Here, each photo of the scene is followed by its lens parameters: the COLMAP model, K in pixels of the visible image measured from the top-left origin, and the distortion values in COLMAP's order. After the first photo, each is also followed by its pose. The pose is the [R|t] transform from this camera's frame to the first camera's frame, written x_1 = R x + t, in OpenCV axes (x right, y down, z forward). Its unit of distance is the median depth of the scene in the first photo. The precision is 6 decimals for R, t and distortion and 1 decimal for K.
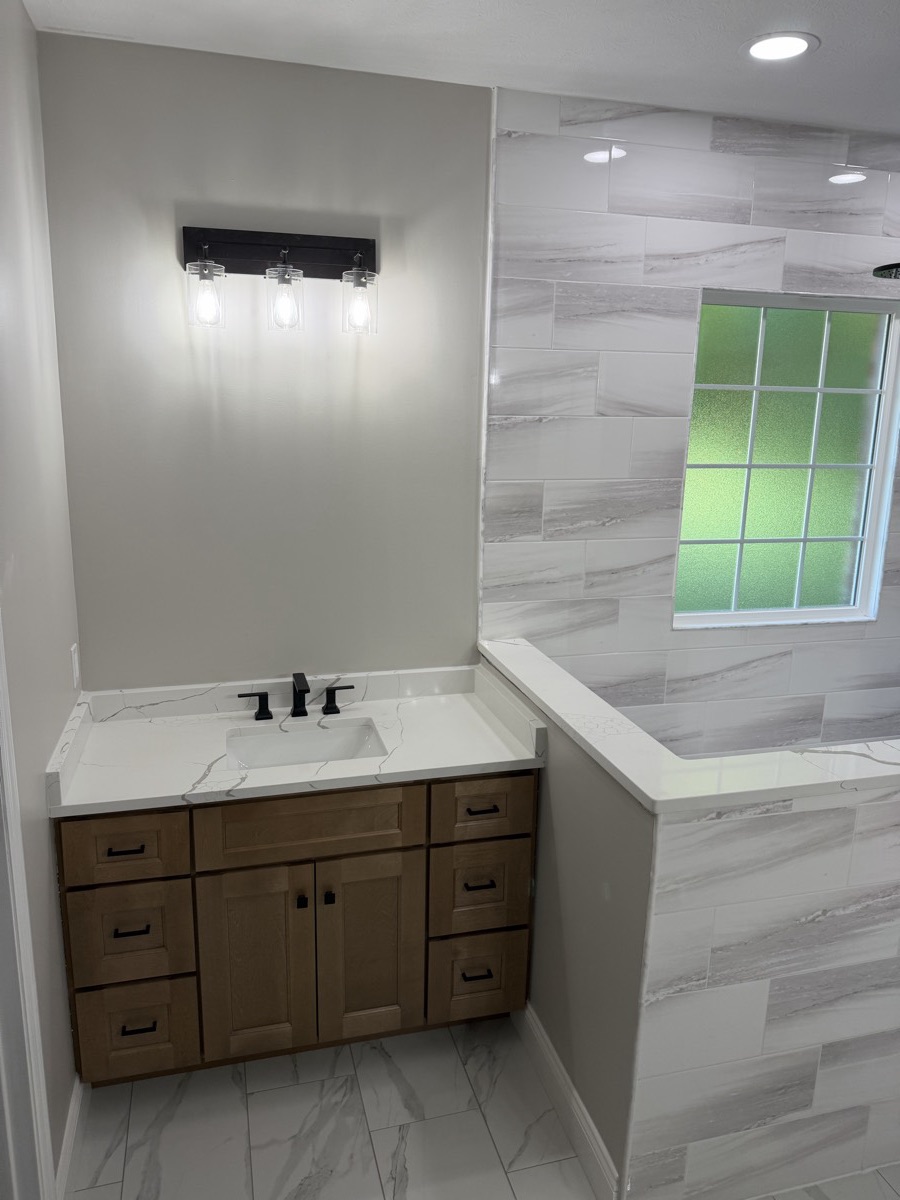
lens RADIAL K [[846.1, 0, 436.9], [0, 846.1, 593.6], [0, 0, 1]] dist [0.047397, -0.073543]
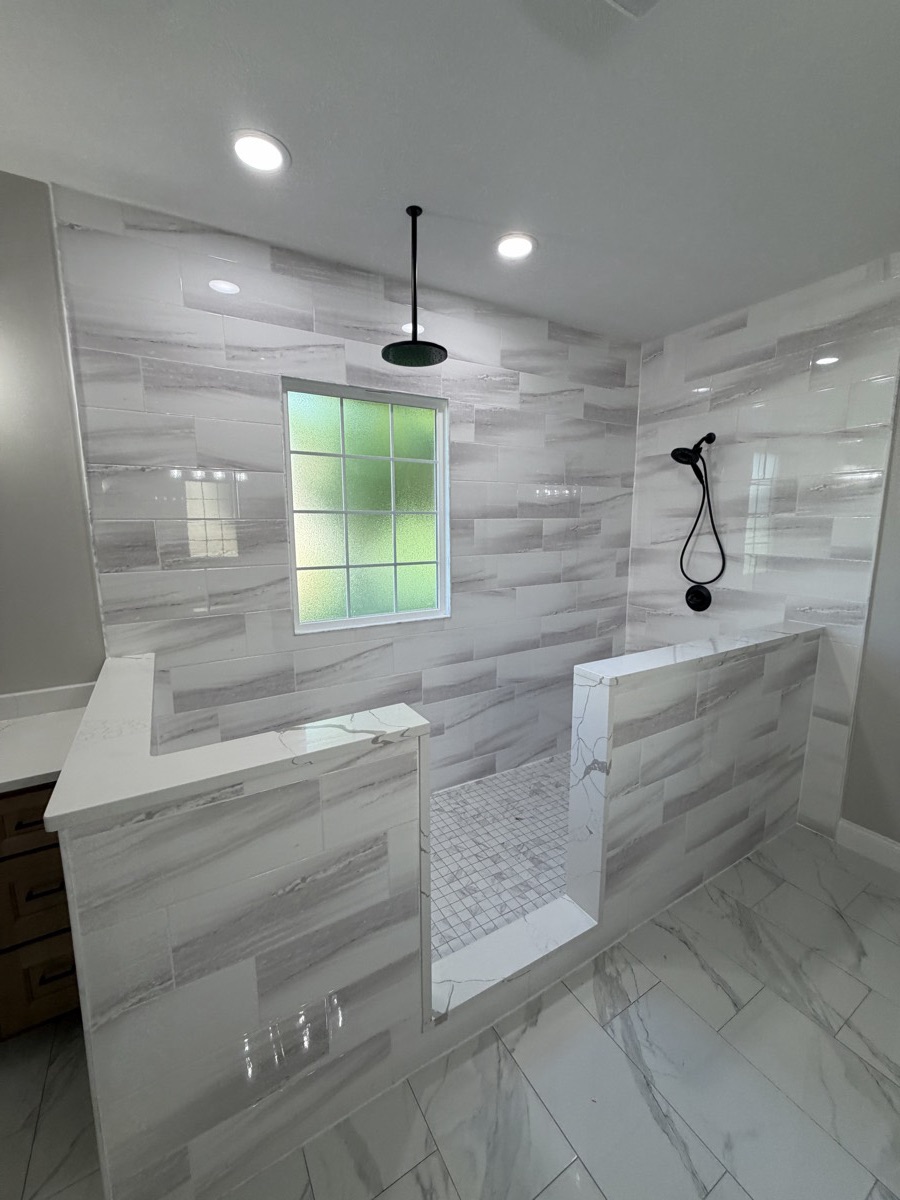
lens RADIAL K [[479.0, 0, 447.0], [0, 479.0, 594.4], [0, 0, 1]] dist [-0.001370, -0.000370]
pose [[0.962418, -0.064293, 0.263851, 0.354594], [0.081348, 0.995210, -0.054220, 0.044744], [-0.259101, 0.073646, 0.963038, 0.246552]]
